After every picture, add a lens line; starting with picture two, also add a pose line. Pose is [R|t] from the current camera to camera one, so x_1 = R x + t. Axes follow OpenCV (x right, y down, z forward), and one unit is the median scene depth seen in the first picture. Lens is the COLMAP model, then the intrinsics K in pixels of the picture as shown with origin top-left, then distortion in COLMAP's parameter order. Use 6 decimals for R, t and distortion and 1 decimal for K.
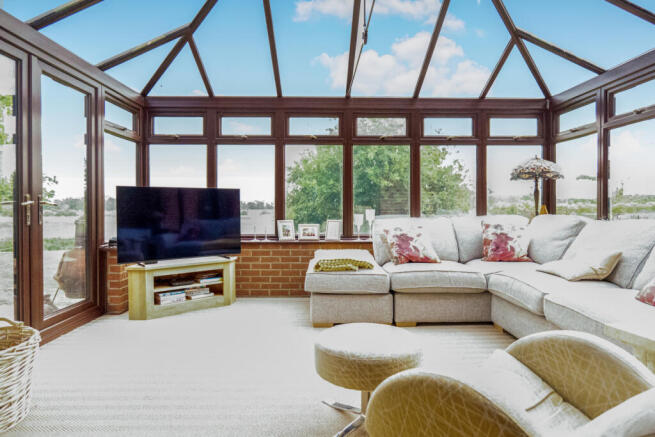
lens RADIAL K [[397.0, 0, 337.1], [0, 397.0, 205.1], [0, 0, 1]] dist [0.025913, 0.002482]
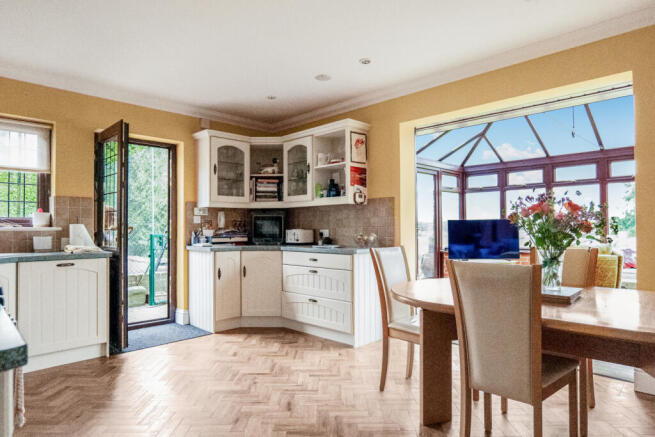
lens RADIAL K [[397.0, 0, 326.9], [0, 397.0, 220.8], [0, 0, 1]] dist [0.025913, 0.002482]
pose [[0.678437, -0.021575, -0.734342, 0.385588], [0.012915, 0.999764, -0.017441, -0.015788], [0.734545, 0.002348, 0.678556, -0.608481]]
